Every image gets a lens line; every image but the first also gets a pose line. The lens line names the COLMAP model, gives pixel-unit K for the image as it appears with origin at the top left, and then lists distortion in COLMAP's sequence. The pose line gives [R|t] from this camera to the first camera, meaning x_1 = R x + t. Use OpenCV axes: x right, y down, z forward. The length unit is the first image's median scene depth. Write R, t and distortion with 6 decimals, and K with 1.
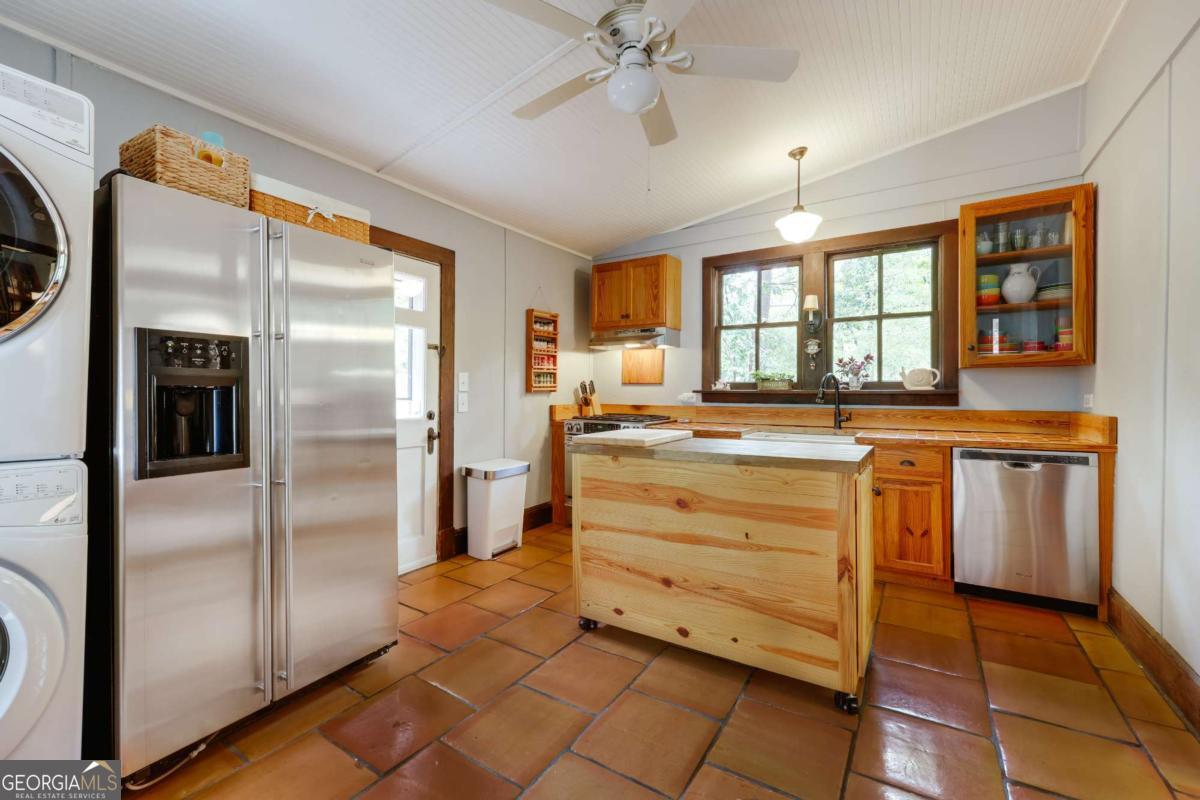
lens RADIAL K [[495.7, 0, 604.3], [0, 495.7, 394.8], [0, 0, 1]] dist [0.002616, -0.000015]
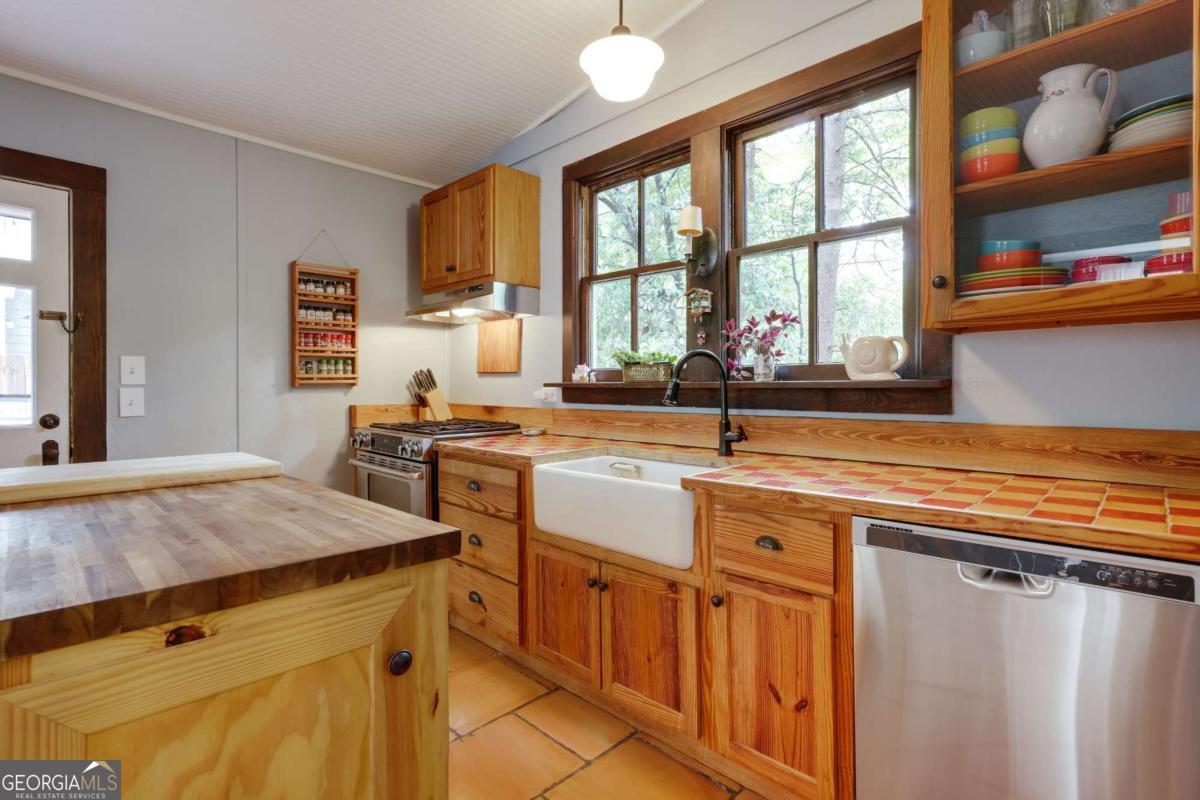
lens RADIAL K [[561.3, 0, 600.0], [0, 561.3, 399.4], [0, 0, 1]] dist [-0.005240, 0.000958]
pose [[0.979264, 0.003297, -0.202561, 0.466061], [-0.000113, 0.999876, 0.015727, 0.000496], [0.202588, -0.015378, 0.979143, 0.393866]]
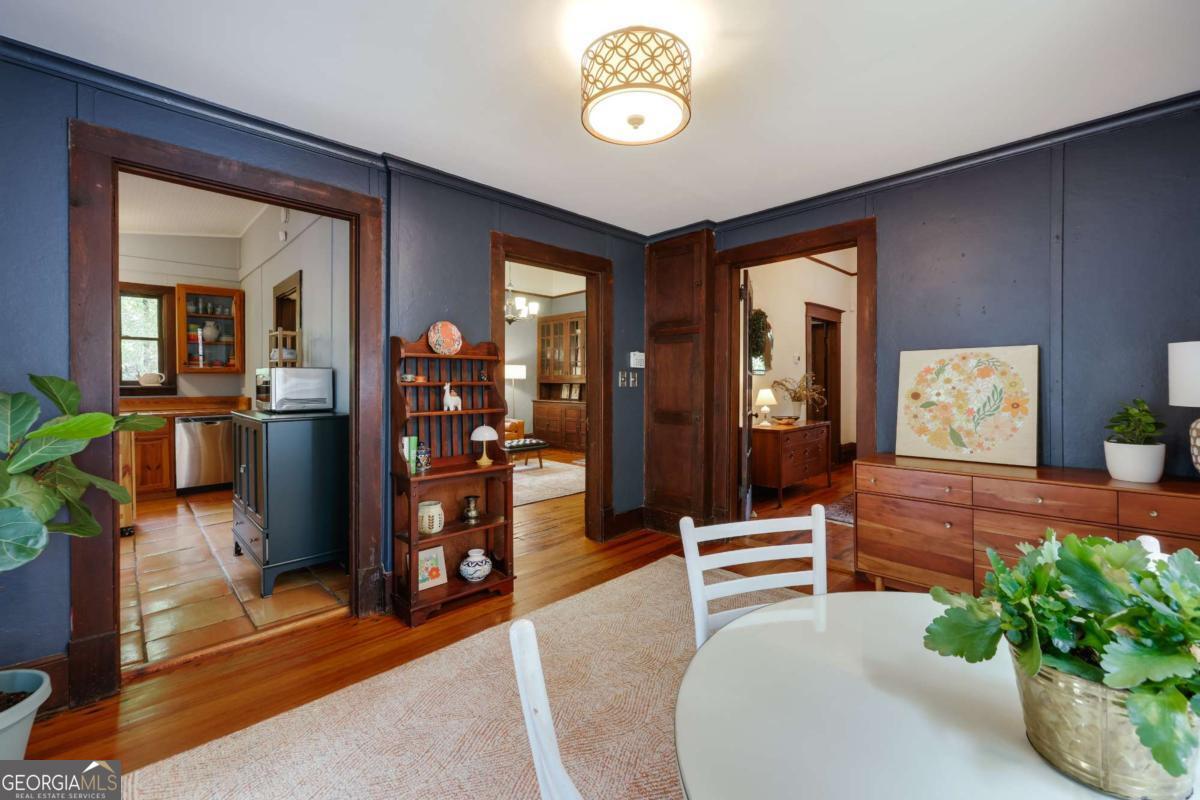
lens RADIAL K [[495.7, 0, 603.8], [0, 495.7, 387.6], [0, 0, 1]] dist [0.002616, -0.000015]
pose [[0.225150, -0.007728, 0.974293, -0.594751], [0.006283, 0.999959, 0.006479, -0.005601], [-0.974304, 0.004663, 0.225190, -0.782592]]
